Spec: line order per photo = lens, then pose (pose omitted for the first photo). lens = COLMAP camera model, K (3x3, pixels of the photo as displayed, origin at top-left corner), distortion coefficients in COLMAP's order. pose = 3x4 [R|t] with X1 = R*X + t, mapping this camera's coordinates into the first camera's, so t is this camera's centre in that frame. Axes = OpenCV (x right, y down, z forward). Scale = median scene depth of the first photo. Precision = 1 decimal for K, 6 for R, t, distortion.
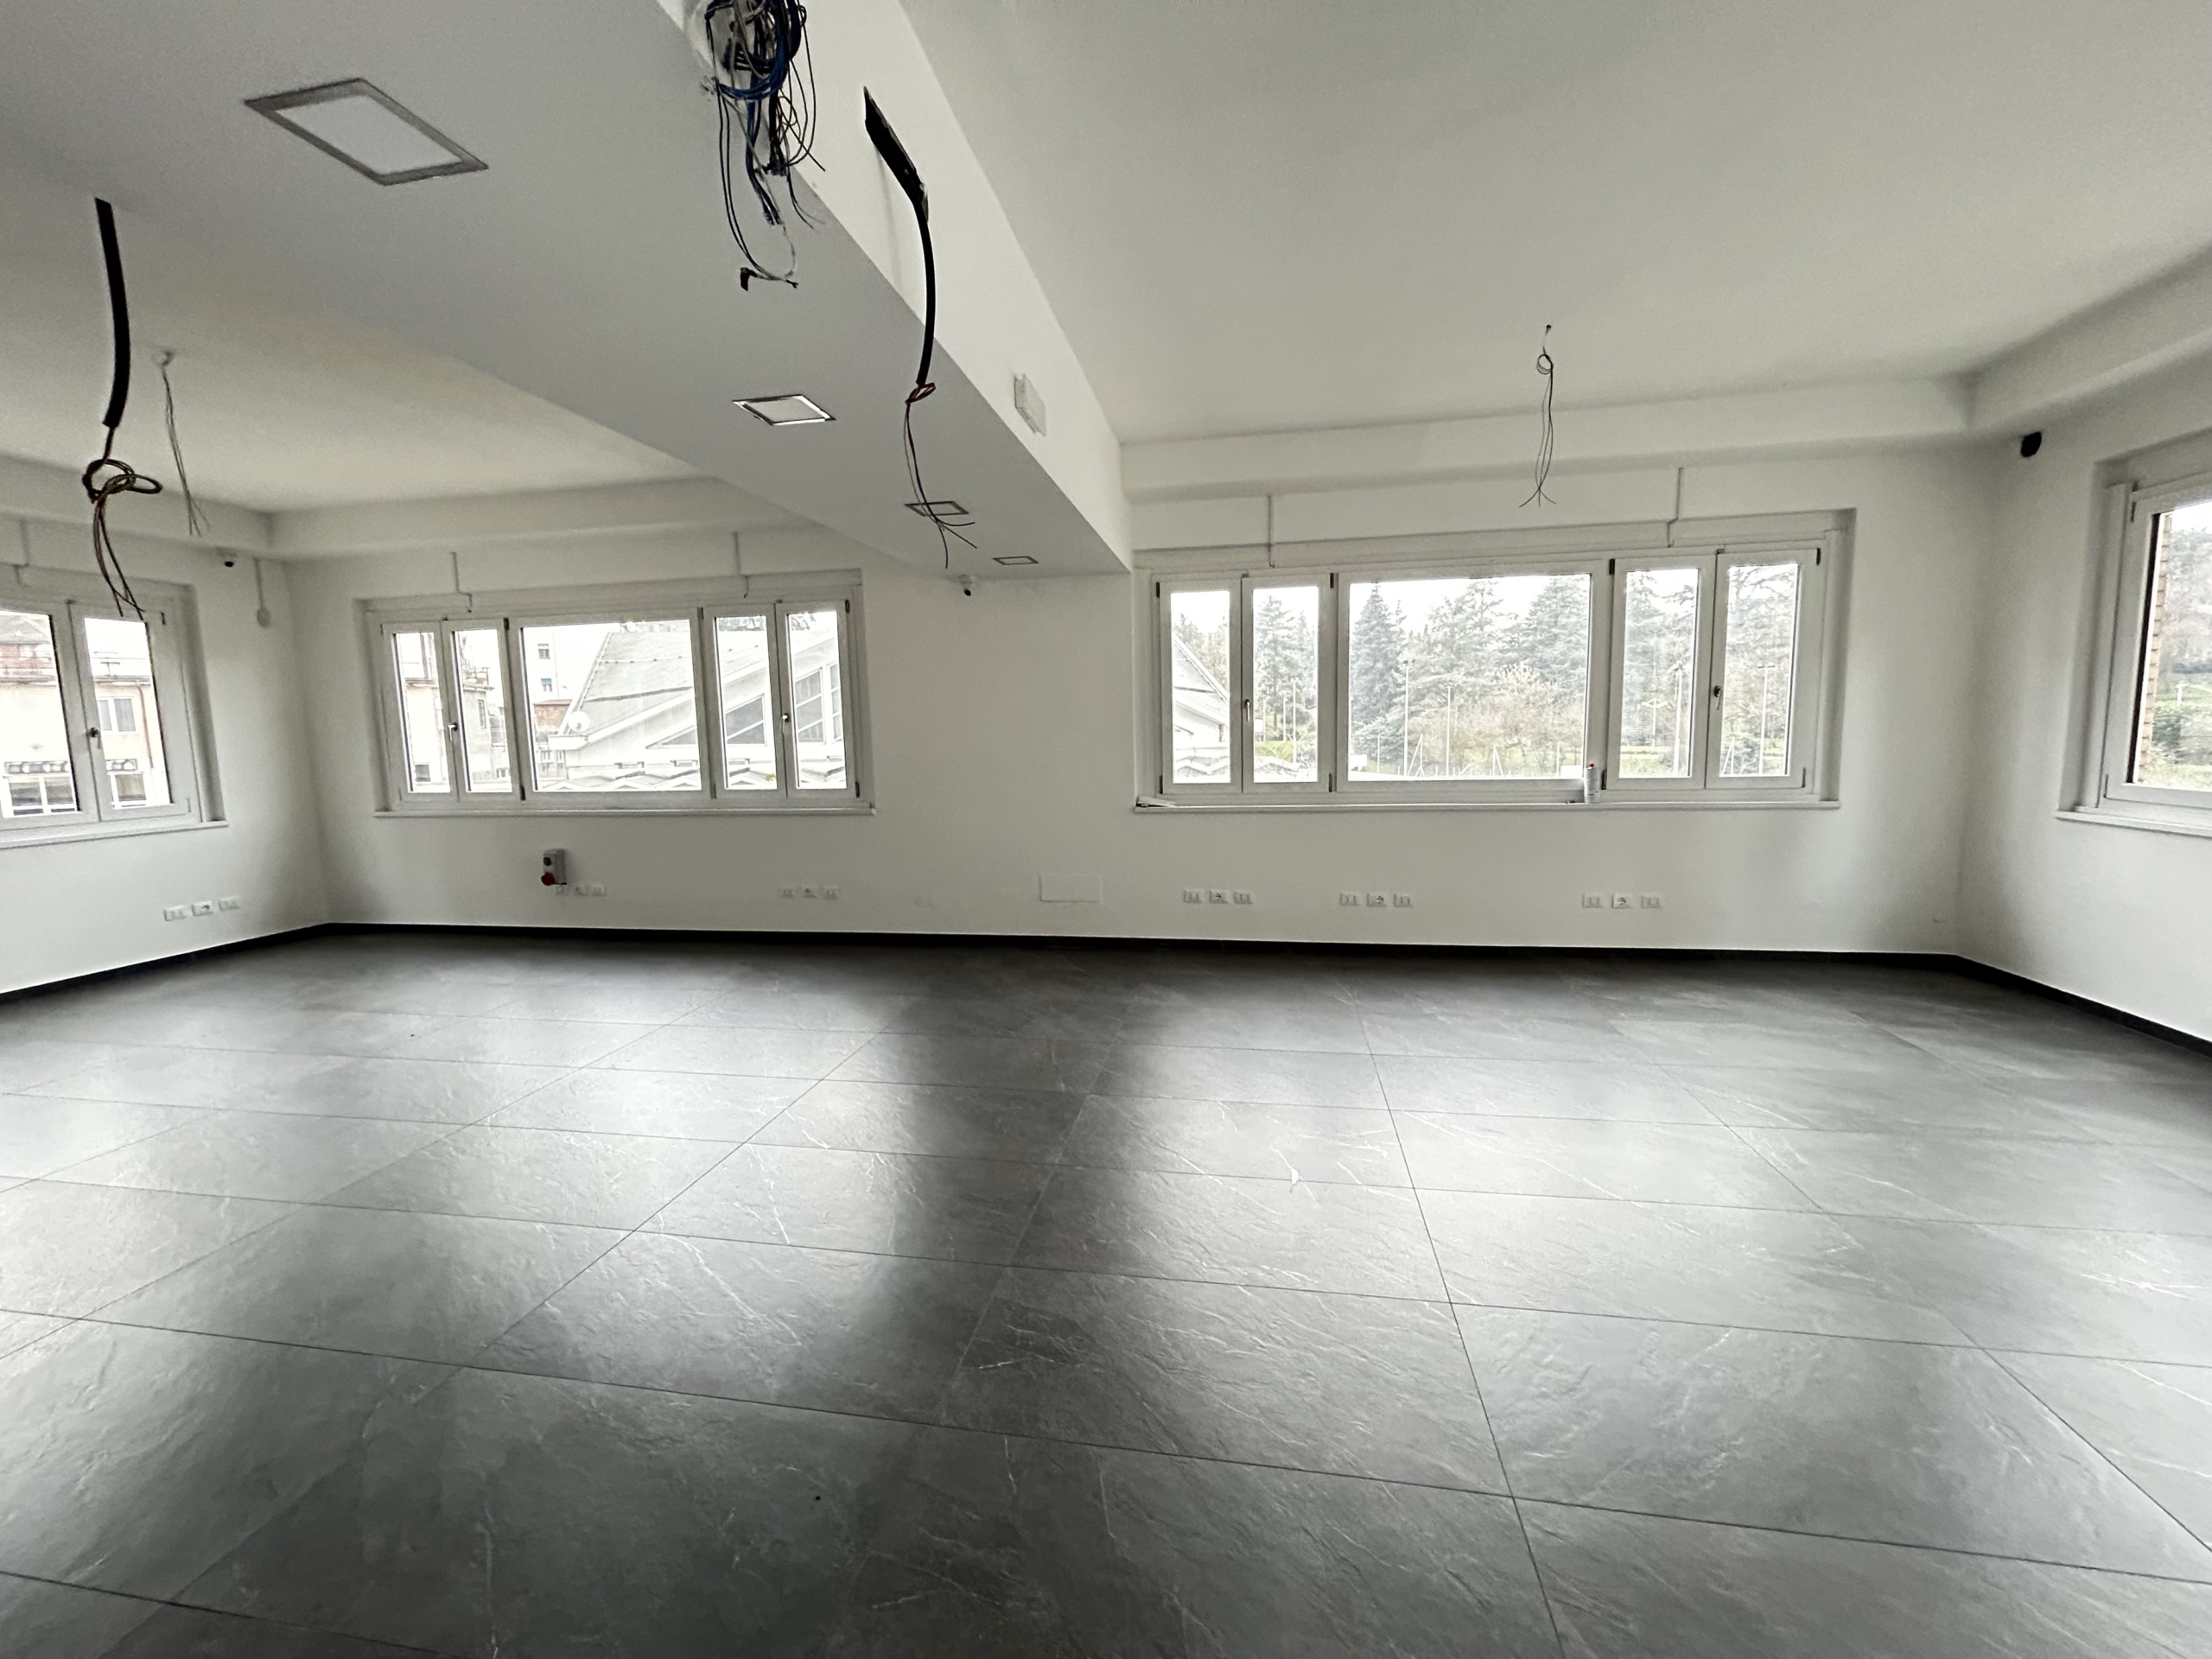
lens RADIAL K [[890.0, 0, 1106.0], [0, 890.0, 831.4], [0, 0, 1]] dist [-0.002795, 0.000107]
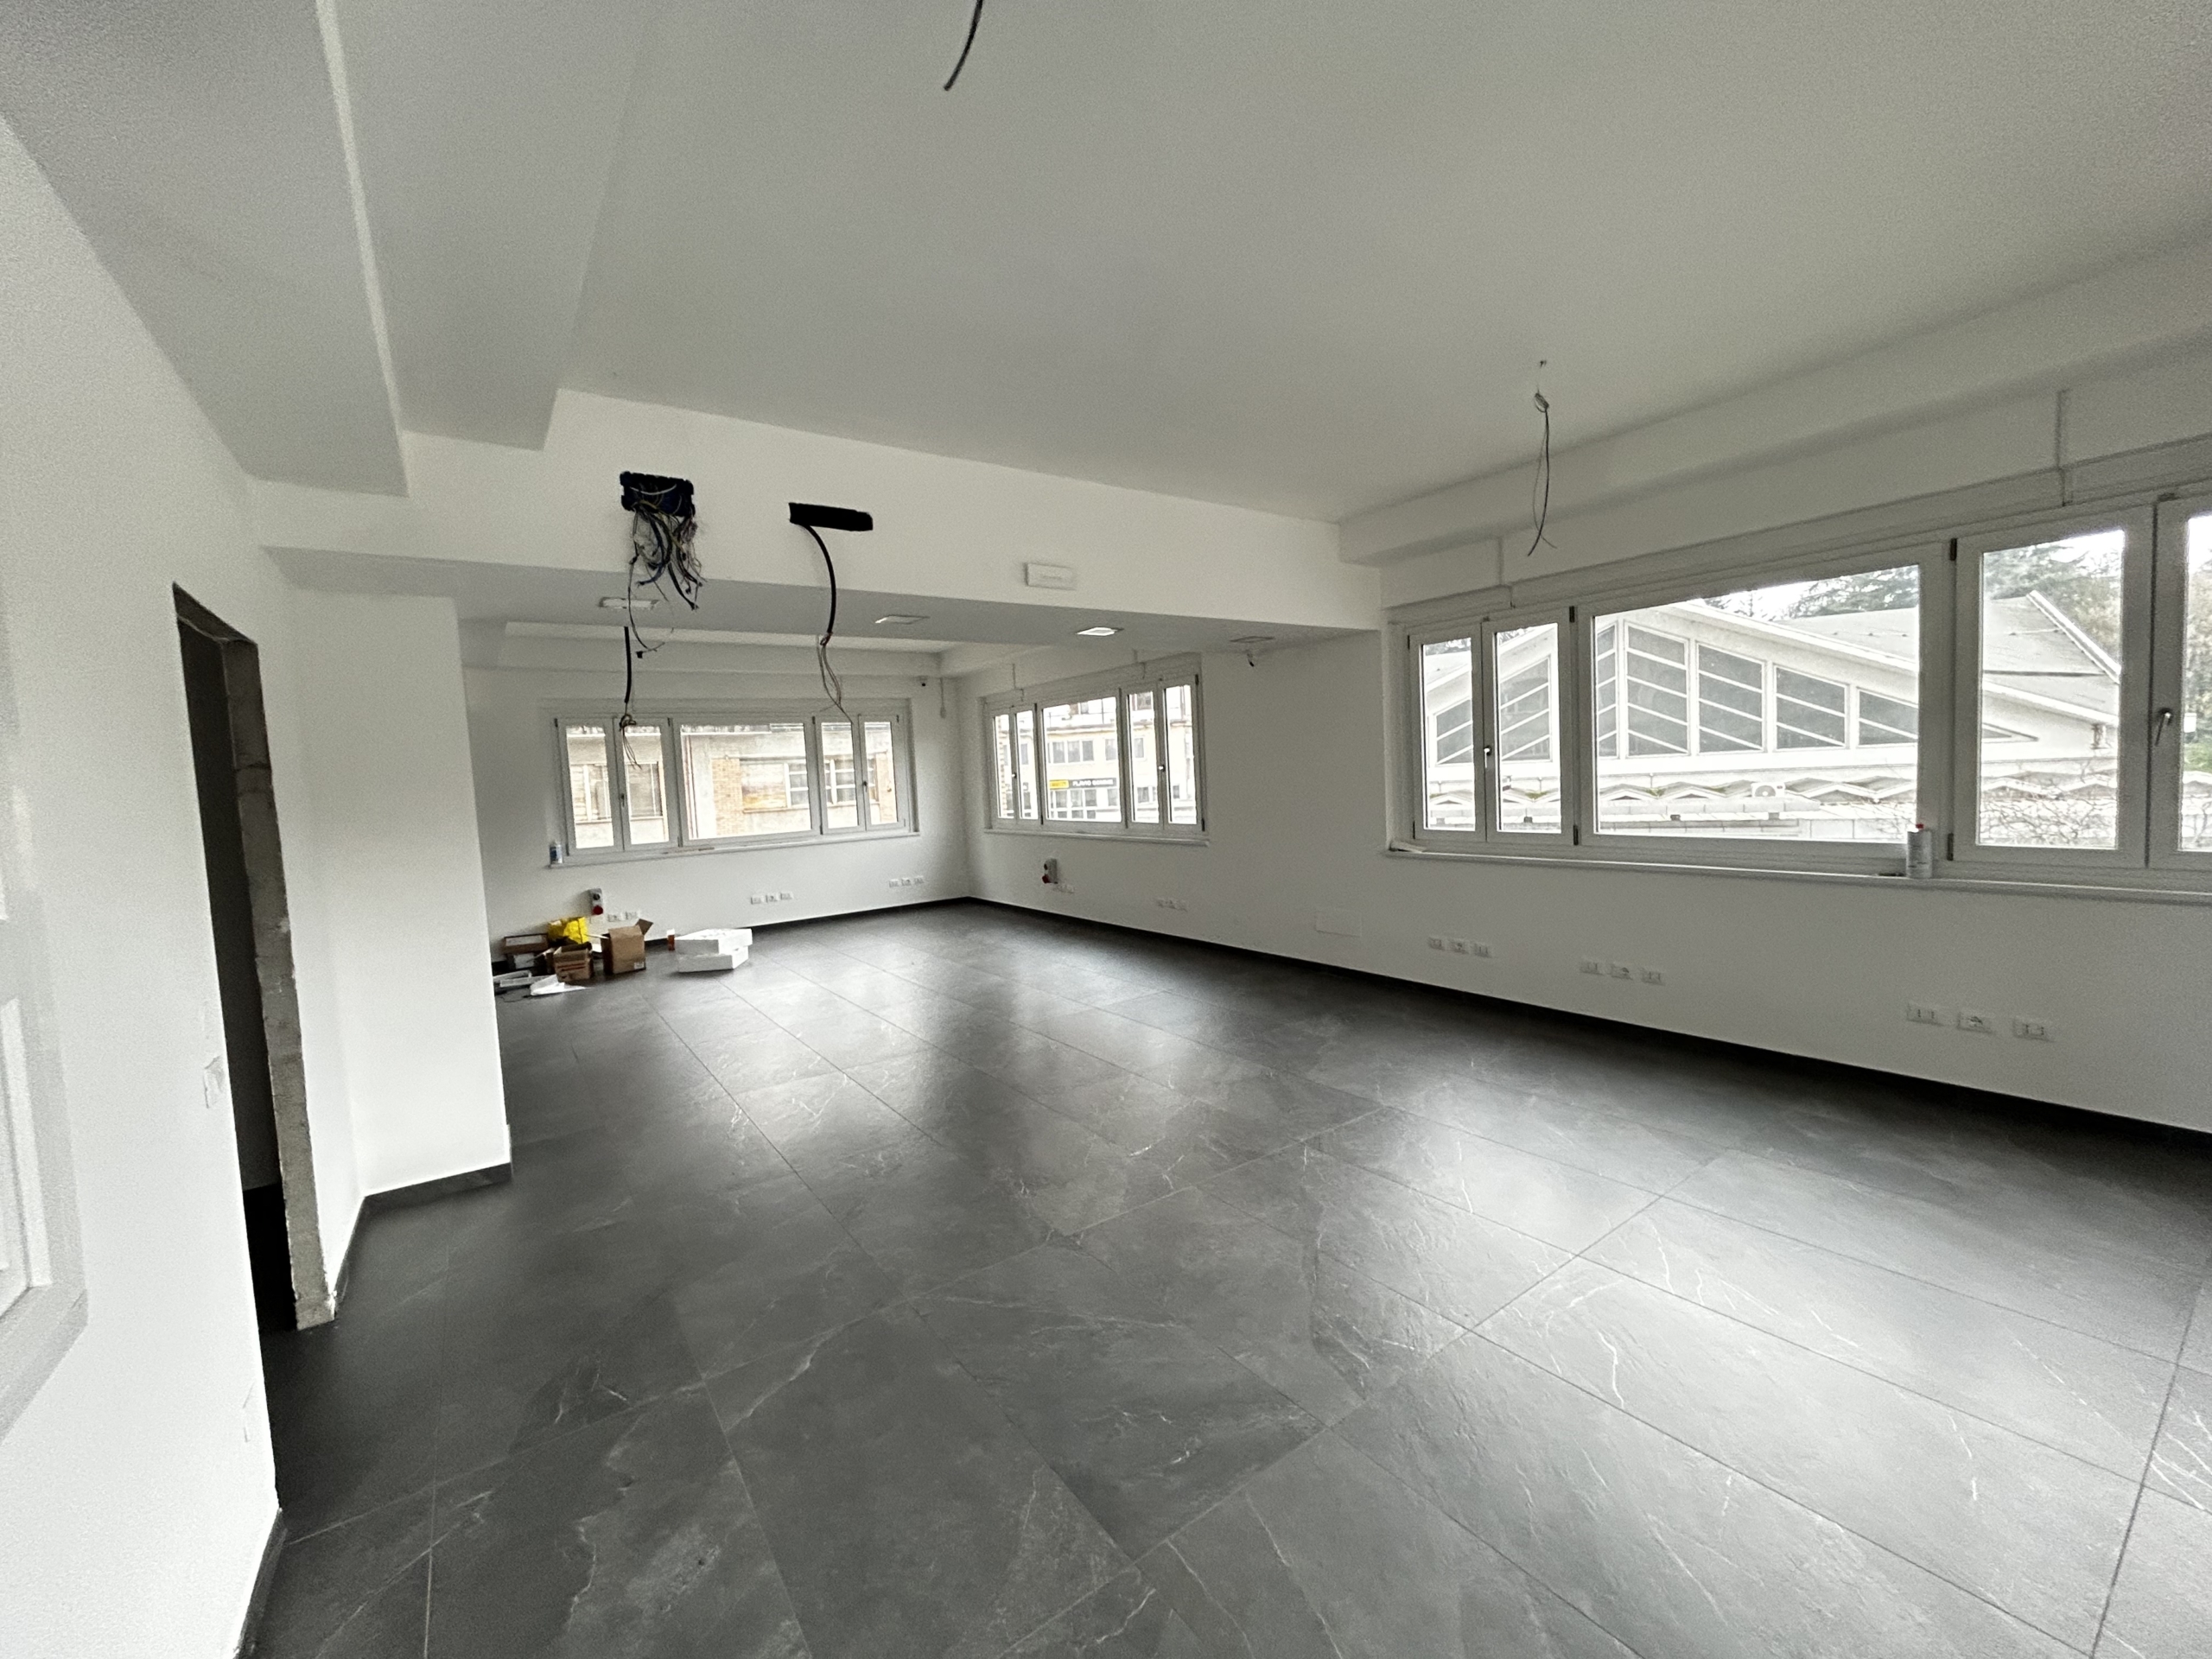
lens RADIAL K [[890.0, 0, 1106.7], [0, 890.0, 829.5], [0, 0, 1]] dist [-0.002795, 0.000107]
pose [[0.712342, 0.033279, -0.701043, 0.533598], [-0.047537, 0.998869, -0.000887, -0.036059], [0.700221, 0.033957, 0.713118, 0.020517]]
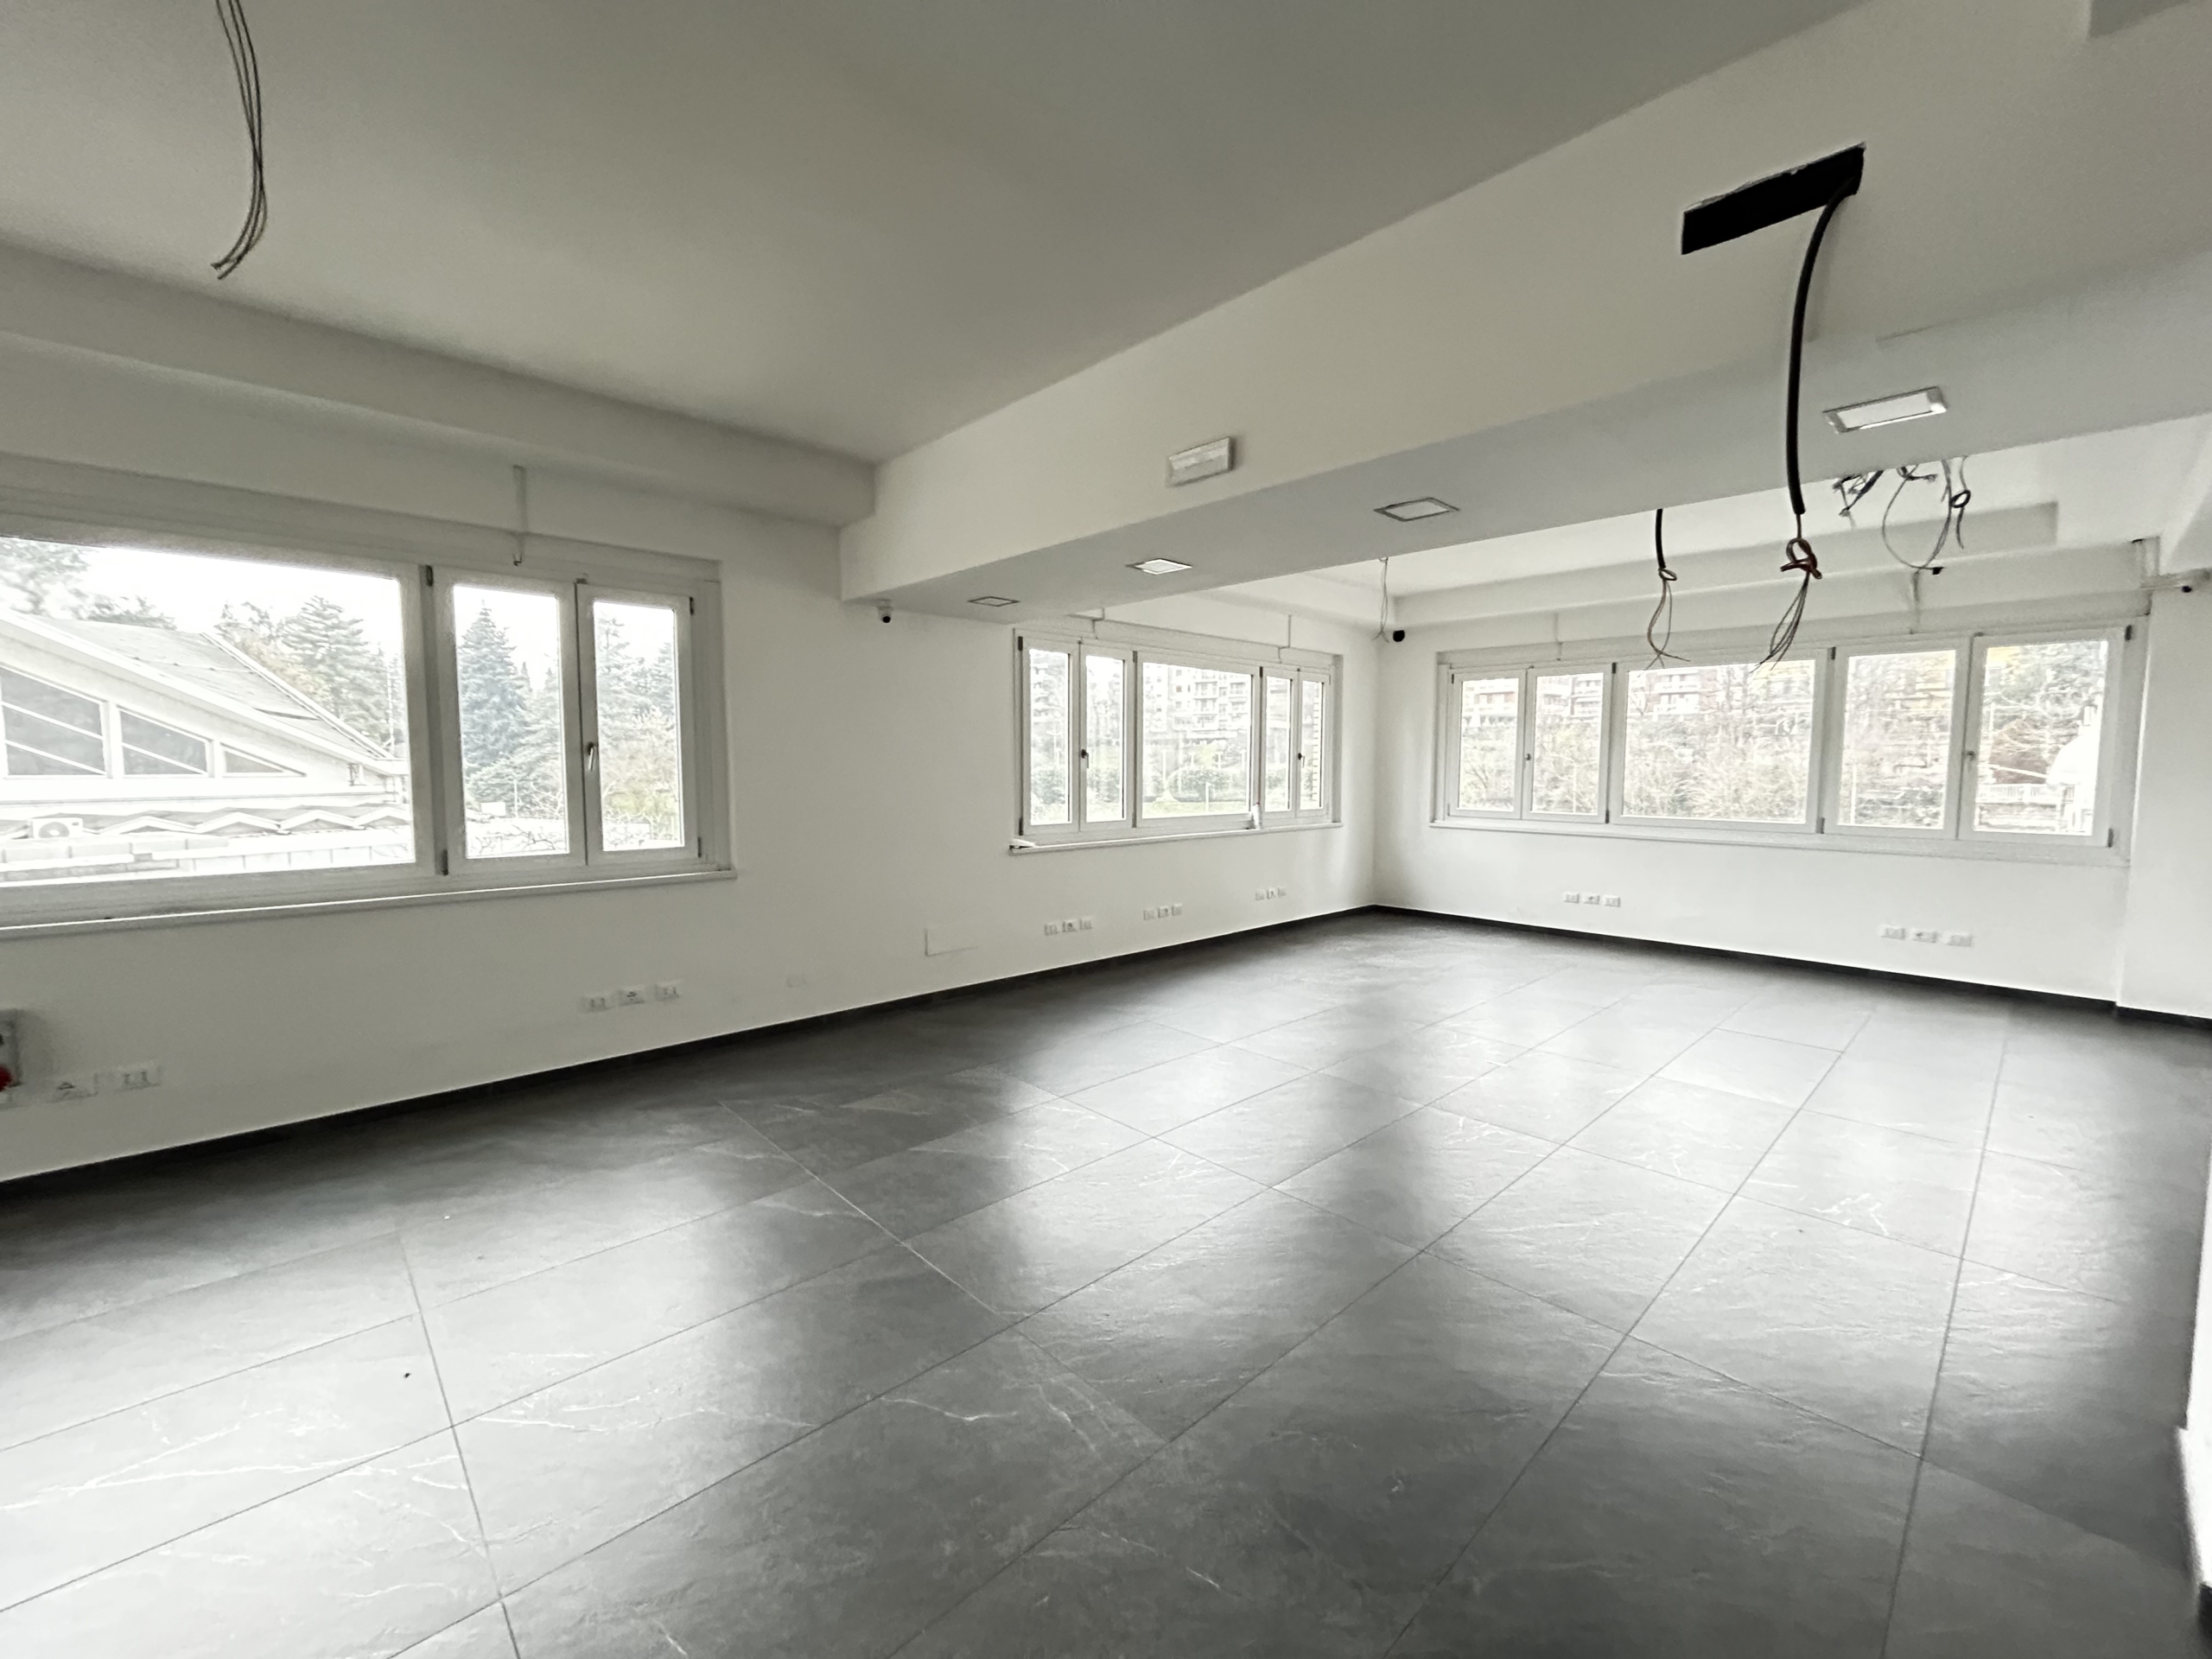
lens RADIAL K [[890.0, 0, 1098.6], [0, 890.0, 828.7], [0, 0, 1]] dist [-0.002795, 0.000107]
pose [[0.600949, -0.033598, 0.798581, -0.728136], [0.076962, 0.996906, -0.015974, -0.026582], [-0.795574, 0.071060, 0.601675, 0.297434]]
